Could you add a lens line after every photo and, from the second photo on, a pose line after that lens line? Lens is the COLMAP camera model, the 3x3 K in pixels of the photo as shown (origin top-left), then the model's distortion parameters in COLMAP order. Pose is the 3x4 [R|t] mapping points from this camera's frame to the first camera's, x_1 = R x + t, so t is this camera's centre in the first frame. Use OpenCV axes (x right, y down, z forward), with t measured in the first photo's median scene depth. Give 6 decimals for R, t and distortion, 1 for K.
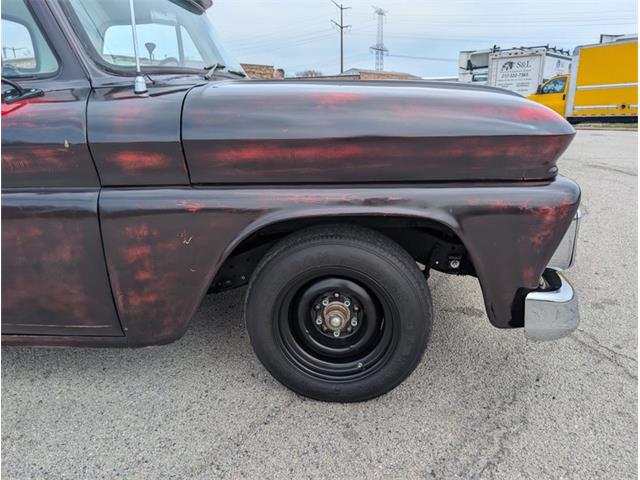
lens RADIAL K [[477.0, 0, 320.0], [0, 477.0, 240.0], [0, 0, 1]] dist [0.004310, -0.000267]
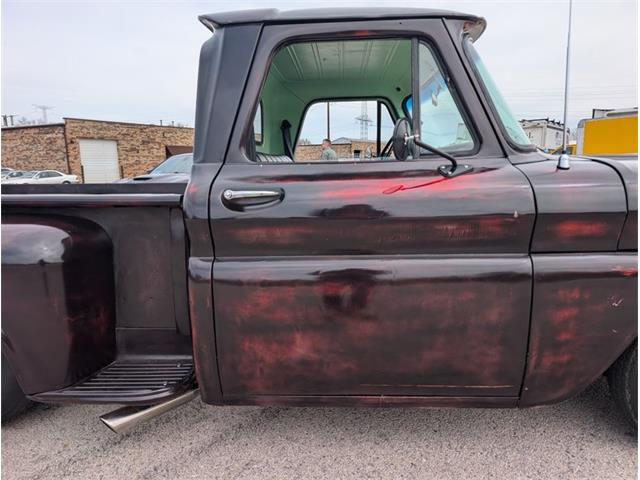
lens RADIAL K [[477.0, 0, 320.0], [0, 477.0, 240.0], [0, 0, 1]] dist [0.004310, -0.000267]
pose [[0.999525, 0.000077, 0.030815, -0.927931], [0.003997, 0.991226, -0.132118, 0.000681], [-0.030554, 0.132179, 0.990755, -0.061145]]
